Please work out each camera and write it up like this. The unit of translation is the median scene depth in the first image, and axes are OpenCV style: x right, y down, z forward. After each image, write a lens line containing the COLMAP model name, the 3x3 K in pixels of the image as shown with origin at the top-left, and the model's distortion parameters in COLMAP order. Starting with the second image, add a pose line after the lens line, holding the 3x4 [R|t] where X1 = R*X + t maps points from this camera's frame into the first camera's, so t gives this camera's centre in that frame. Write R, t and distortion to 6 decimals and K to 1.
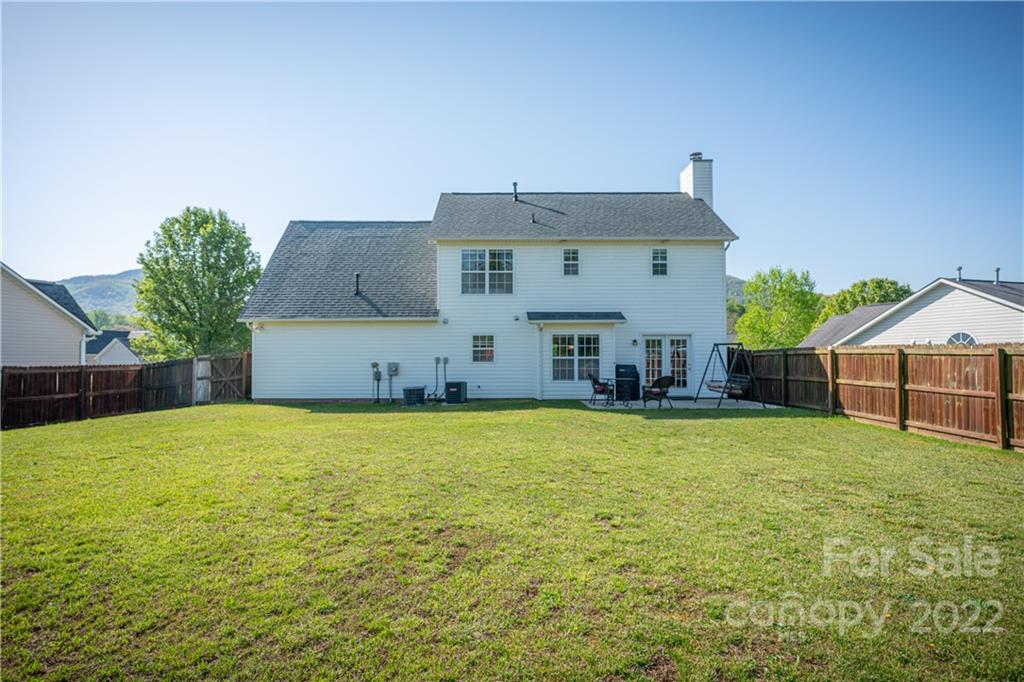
lens RADIAL K [[574.2, 0, 513.6], [0, 574.2, 344.9], [0, 0, 1]] dist [-0.003456, 0.000833]
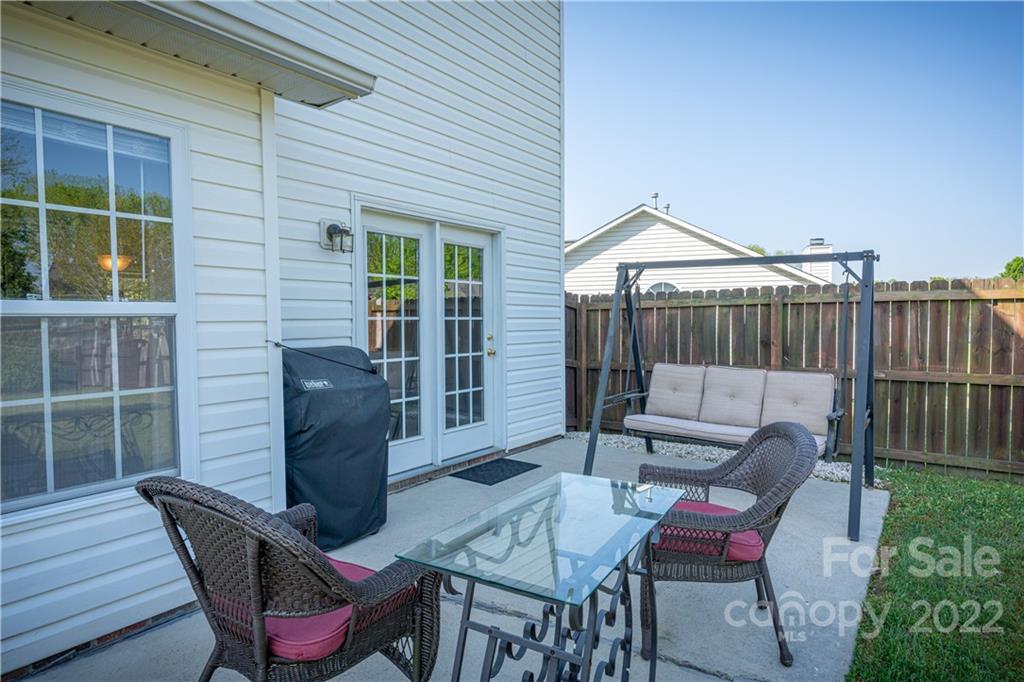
lens RADIAL K [[574.2, 0, 513.3], [0, 574.2, 341.1], [0, 0, 1]] dist [-0.003456, 0.000833]
pose [[0.593184, -0.034409, 0.804331, 0.083486], [-0.013761, 0.998507, 0.052864, 0.020685], [-0.804949, -0.042427, 0.591825, 0.828397]]
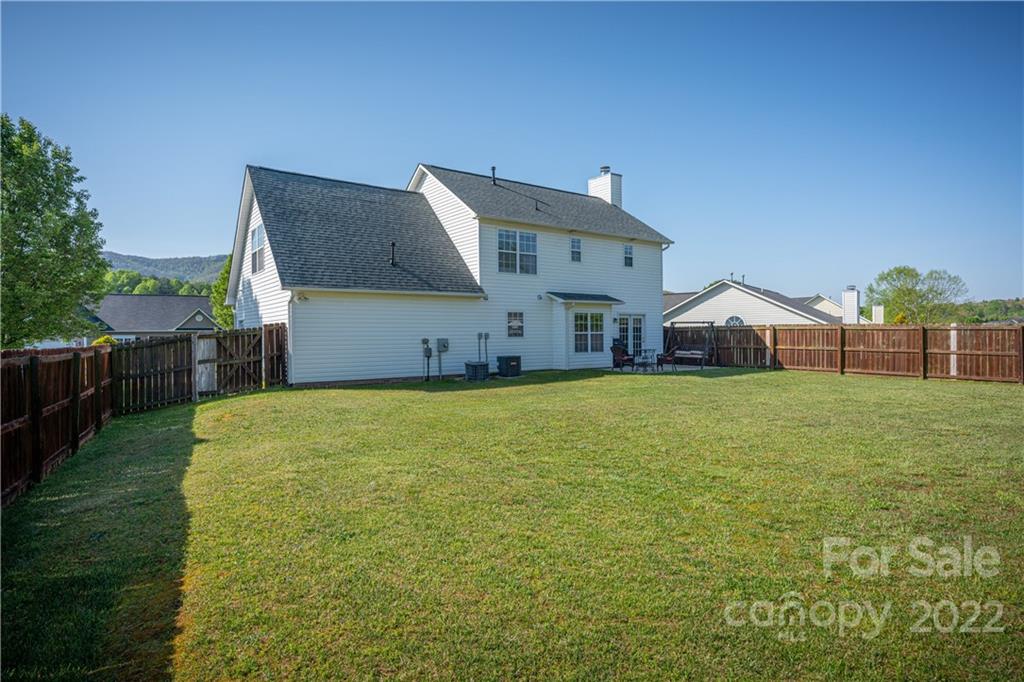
lens RADIAL K [[572.4, 0, 514.8], [0, 572.4, 335.7], [0, 0, 1]] dist [0.000564, 0.000315]
pose [[0.803832, -0.005585, 0.594830, -0.688063], [-0.008233, 0.999756, 0.020513, 0.005191], [-0.594799, -0.021386, 0.803590, 0.146717]]
